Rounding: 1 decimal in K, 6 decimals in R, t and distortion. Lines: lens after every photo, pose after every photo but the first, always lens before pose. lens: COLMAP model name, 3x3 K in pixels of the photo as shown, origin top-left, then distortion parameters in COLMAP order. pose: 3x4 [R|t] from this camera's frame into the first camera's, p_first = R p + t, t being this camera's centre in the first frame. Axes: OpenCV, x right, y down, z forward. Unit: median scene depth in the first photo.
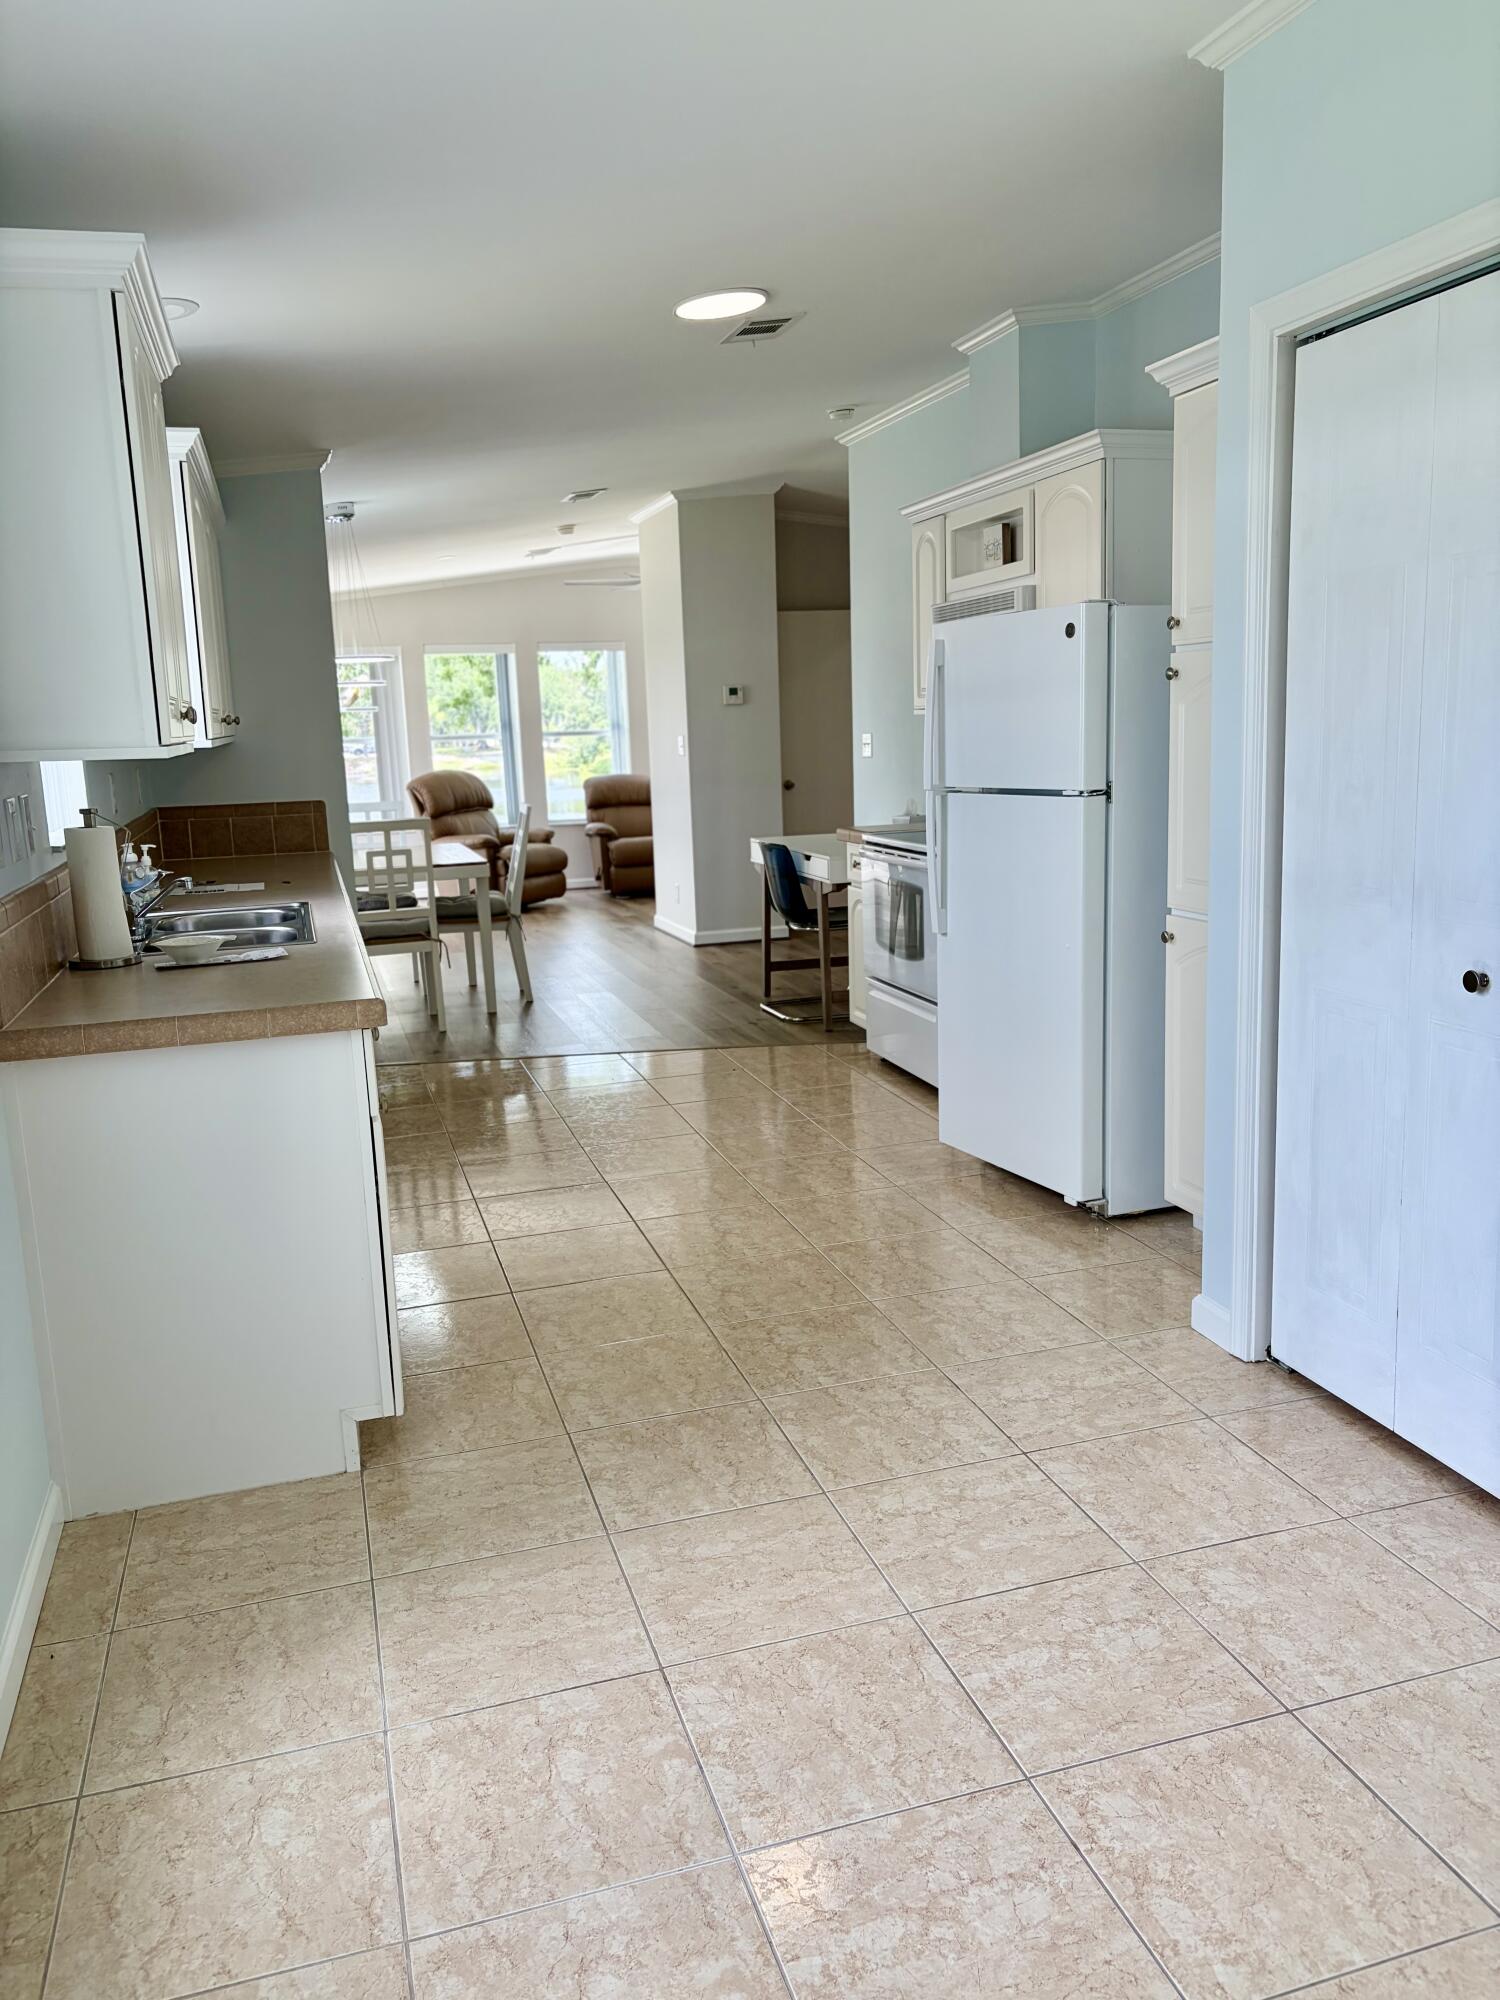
lens RADIAL K [[1509.8, 0, 774.4], [0, 1509.8, 990.6], [0, 0, 1]] dist [0.065528, -0.070453]
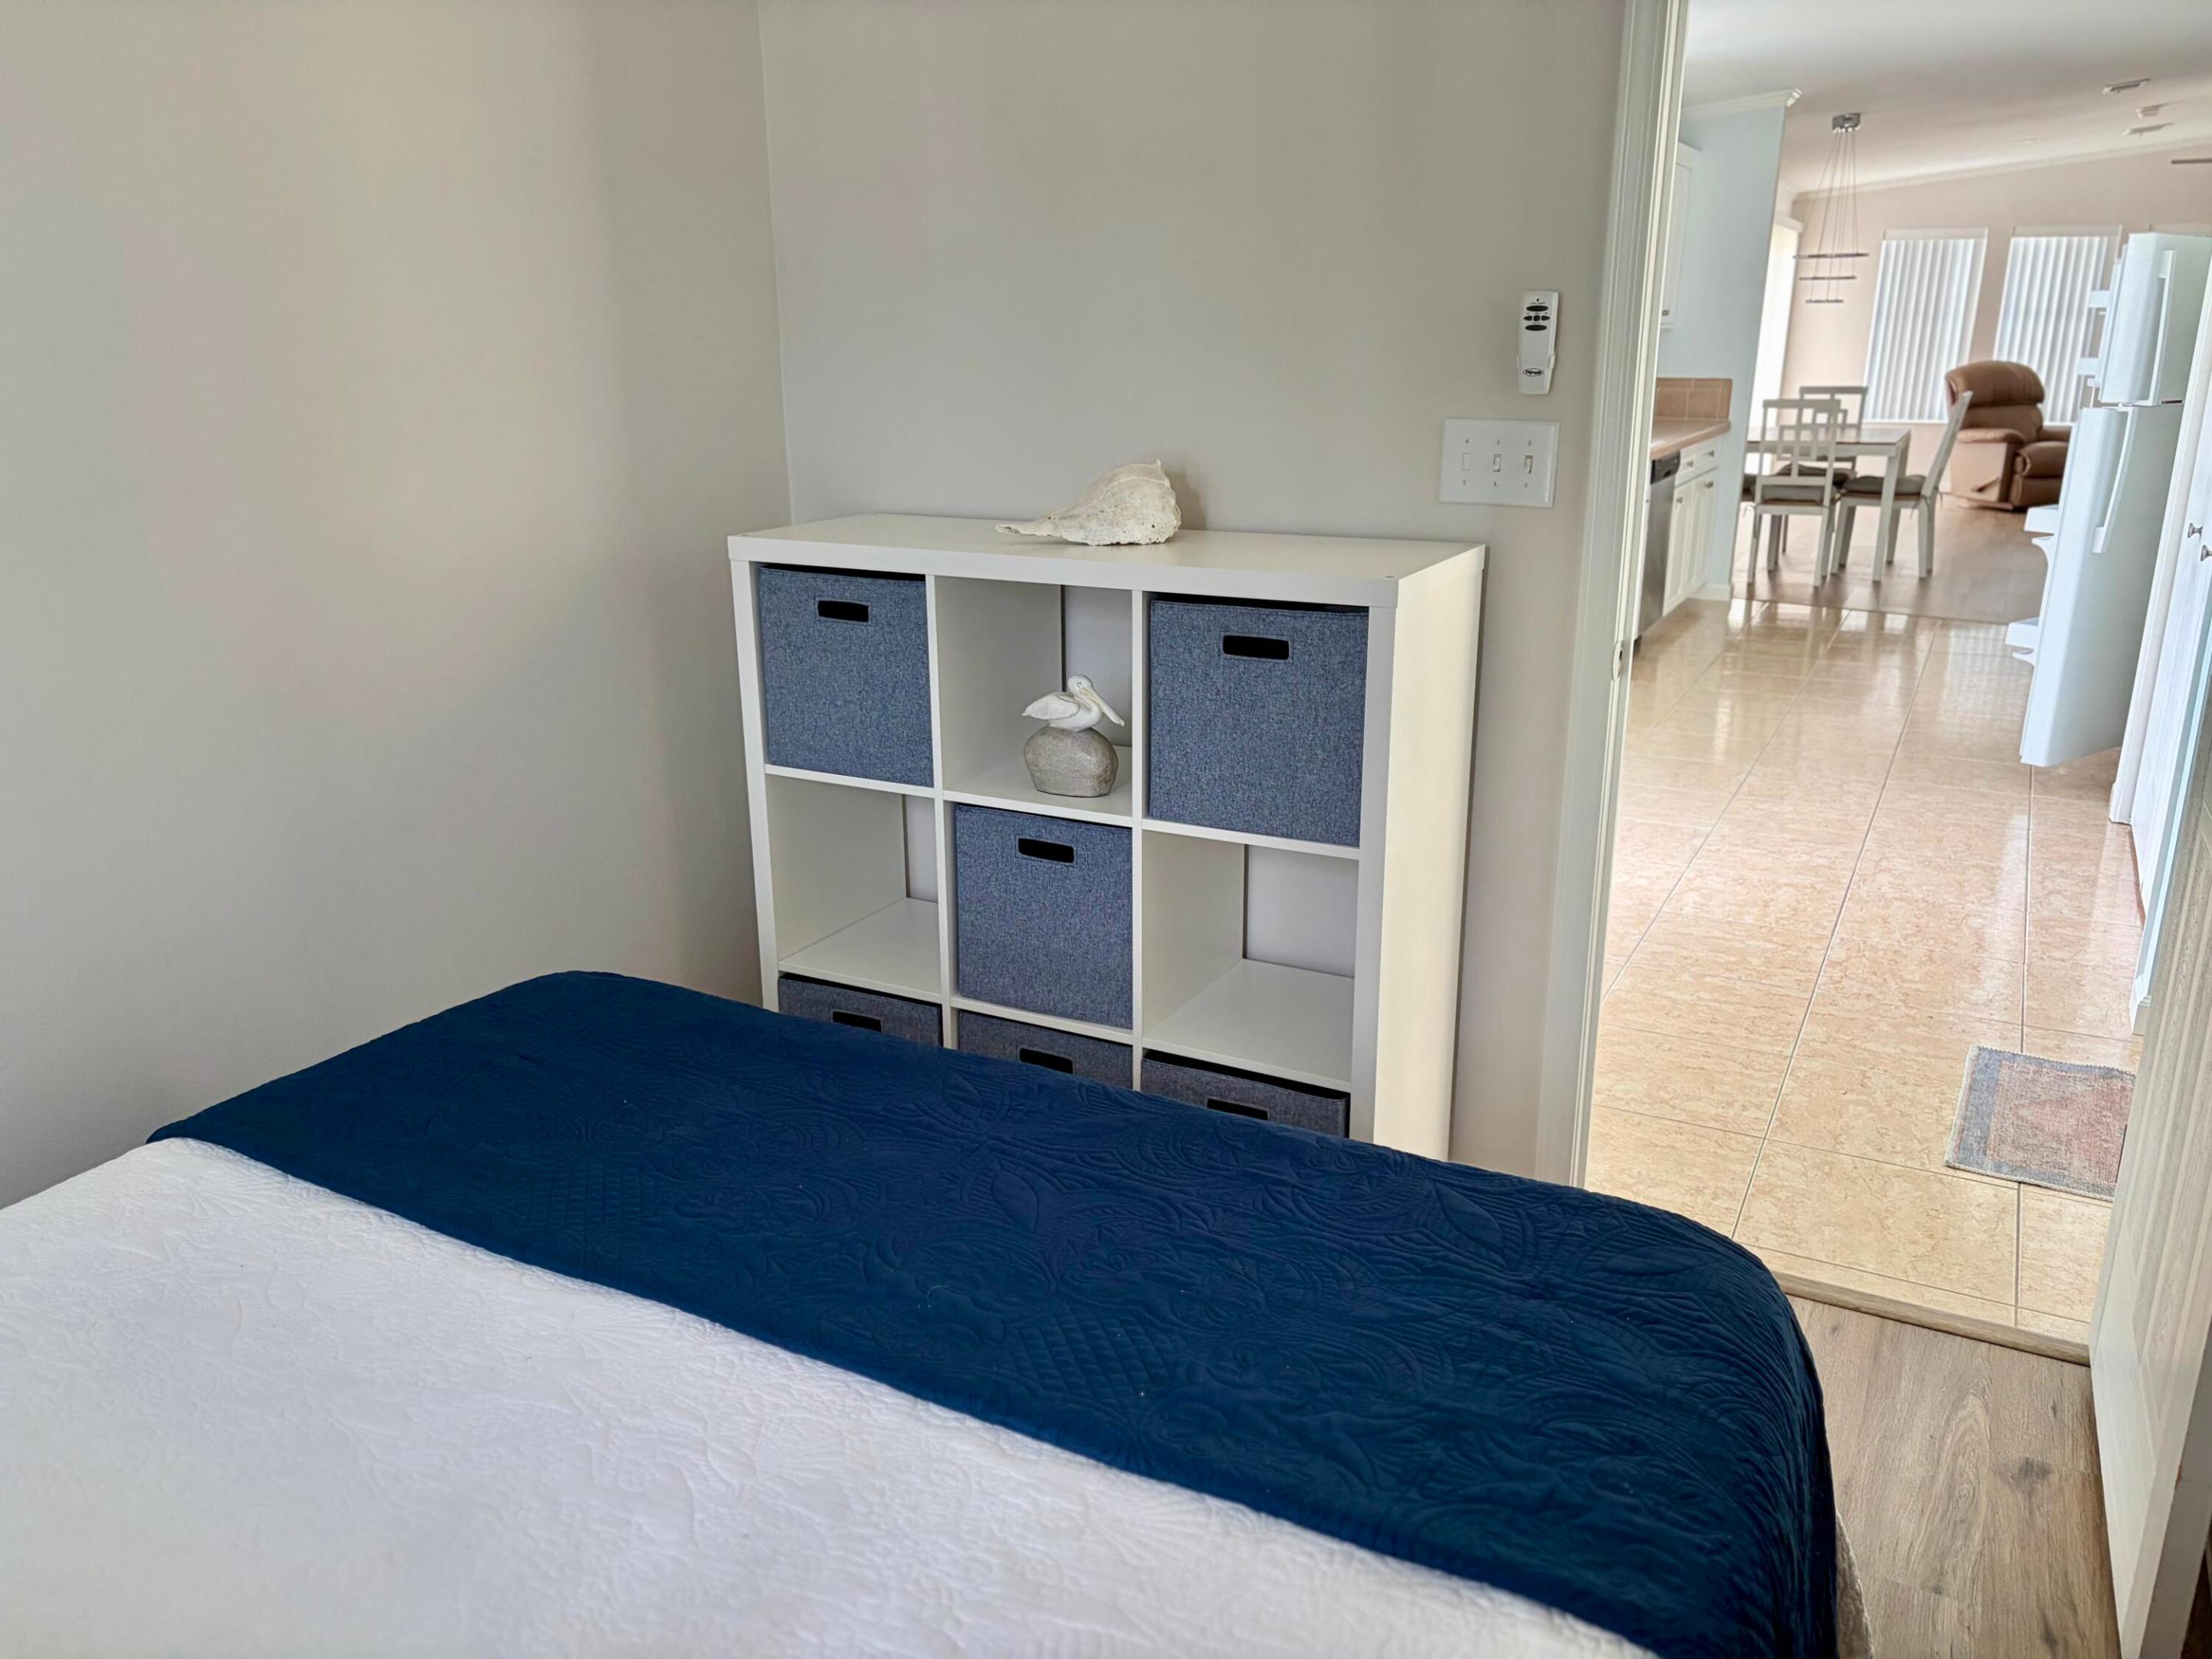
lens RADIAL K [[1669.9, 0, 1088.8], [0, 1669.9, 847.4], [0, 0, 1]] dist [0.065528, -0.070453]
pose [[0.694258, 0.243315, -0.677350, 0.586706], [-0.145261, 0.969125, 0.199238, 0.079221], [0.704915, -0.039930, 0.708167, -0.609001]]
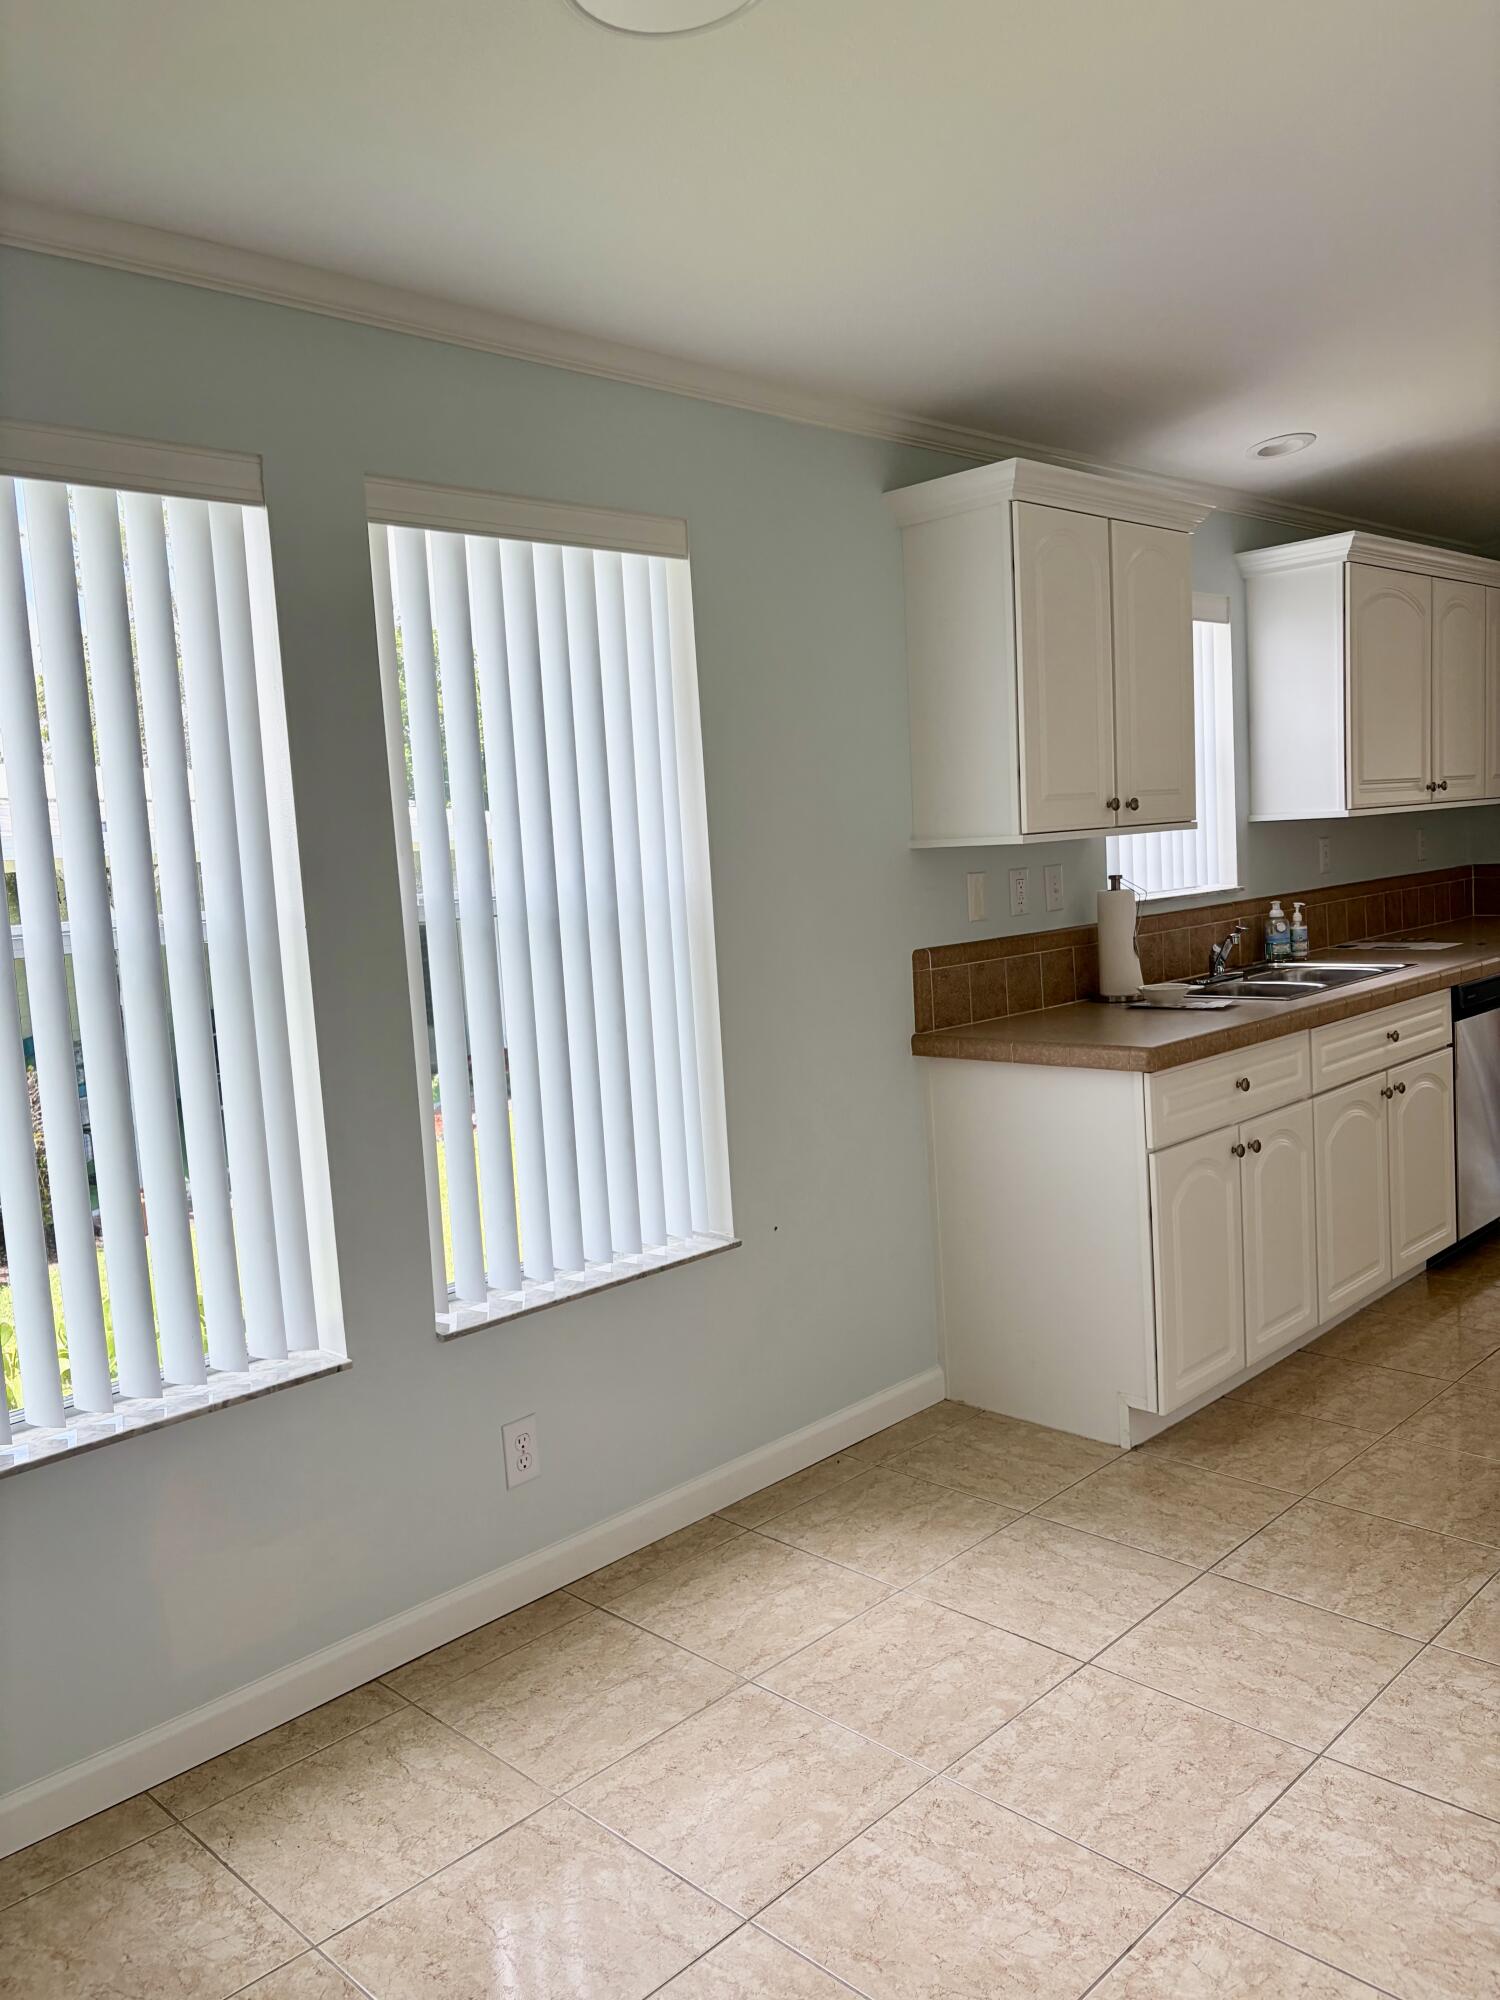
lens RADIAL K [[1514.7, 0, 741.7], [0, 1514.7, 1003.8], [0, 0, 1]] dist [-0.004854, -0.002863]
pose [[0.456779, 0.097694, -0.884200, 0.431985], [-0.110107, 0.992517, 0.052780, -0.038423], [0.882740, 0.073248, 0.464118, 0.131324]]
